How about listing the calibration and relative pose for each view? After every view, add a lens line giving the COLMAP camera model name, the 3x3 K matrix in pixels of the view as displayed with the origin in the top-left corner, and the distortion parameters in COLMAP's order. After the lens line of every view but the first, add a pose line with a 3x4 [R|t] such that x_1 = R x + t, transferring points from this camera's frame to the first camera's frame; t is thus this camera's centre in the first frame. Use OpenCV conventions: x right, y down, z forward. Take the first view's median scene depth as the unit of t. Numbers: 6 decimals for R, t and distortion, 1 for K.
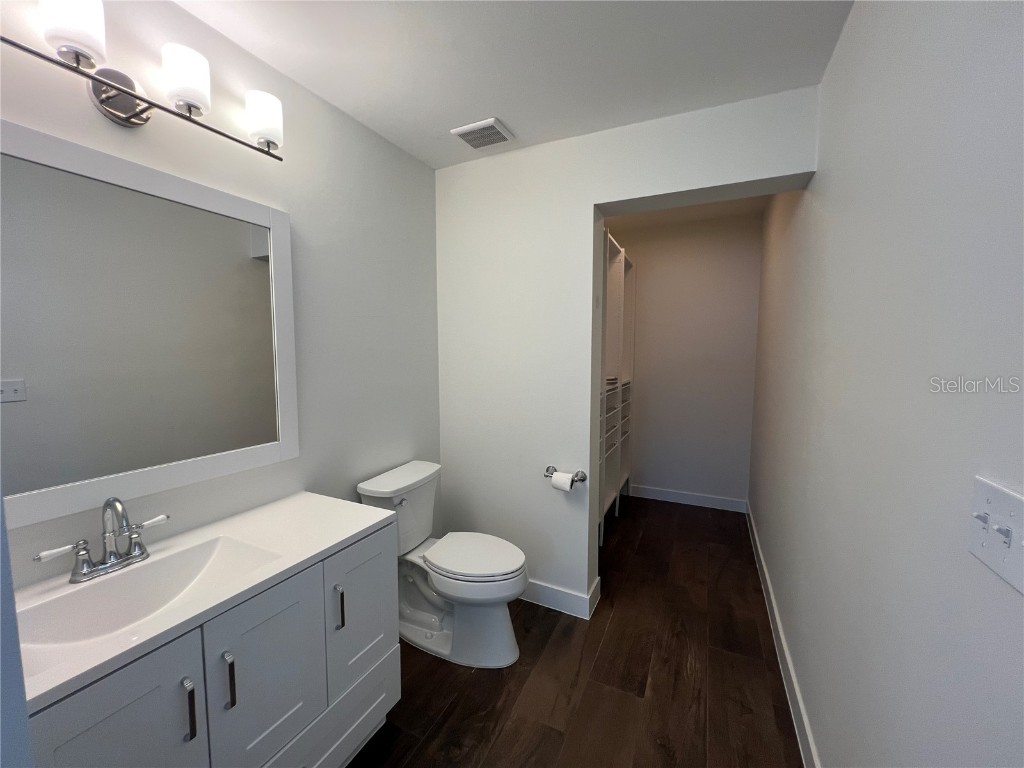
lens RADIAL K [[406.1, 0, 511.4], [0, 406.1, 383.1], [0, 0, 1]] dist [-0.004369, 0.000073]
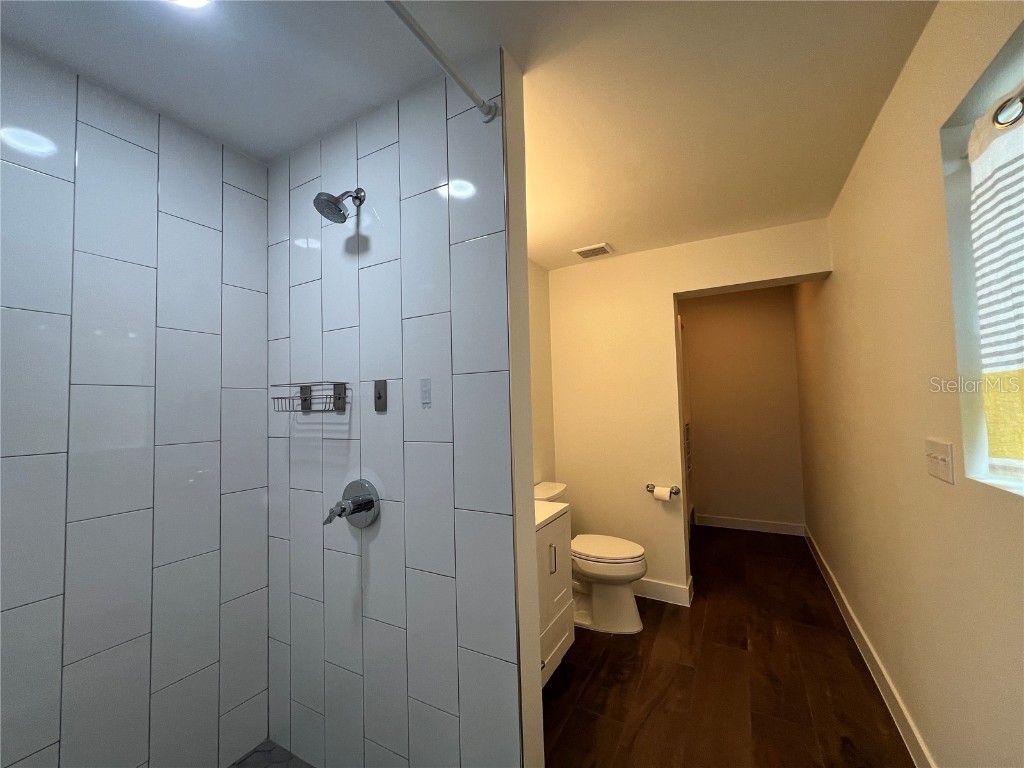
lens RADIAL K [[406.1, 0, 512.1], [0, 406.1, 383.5], [0, 0, 1]] dist [-0.004369, 0.000073]
pose [[0.997807, -0.030634, -0.058680, -0.297869], [0.022786, 0.991250, -0.130015, 0.049154], [0.062149, 0.128393, 0.989774, -0.422461]]
